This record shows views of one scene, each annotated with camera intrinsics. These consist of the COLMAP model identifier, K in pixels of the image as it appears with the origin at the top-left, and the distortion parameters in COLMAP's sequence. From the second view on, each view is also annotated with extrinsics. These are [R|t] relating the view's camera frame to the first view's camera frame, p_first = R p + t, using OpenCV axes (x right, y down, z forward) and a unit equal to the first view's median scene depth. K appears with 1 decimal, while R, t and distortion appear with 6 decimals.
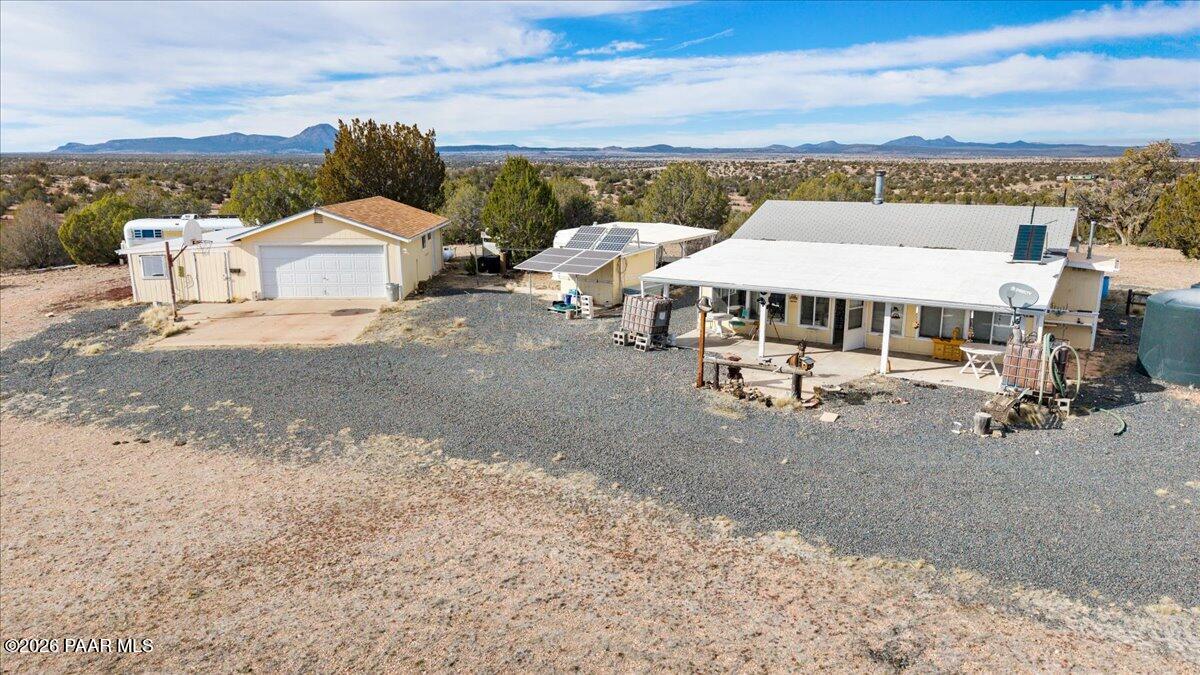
lens RADIAL K [[764.7, 0, 601.8], [0, 764.7, 337.3], [0, 0, 1]] dist [0.010175, -0.015813]
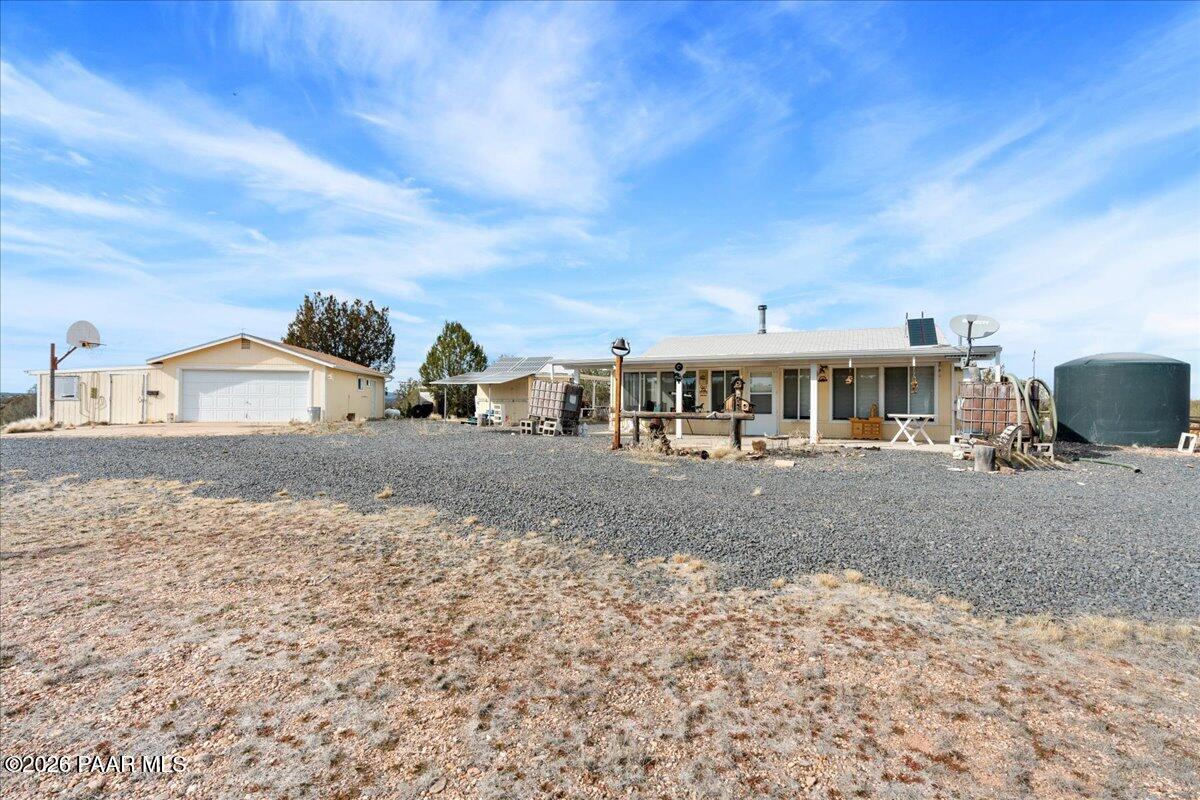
lens RADIAL K [[523.6, 0, 603.8], [0, 523.6, 398.3], [0, 0, 1]] dist [-0.015504, 0.001172]
pose [[0.992456, 0.013431, 0.121867, 0.050741], [0.015091, 0.973043, -0.230129, 0.156398], [-0.121673, 0.230232, 0.965499, 0.495398]]
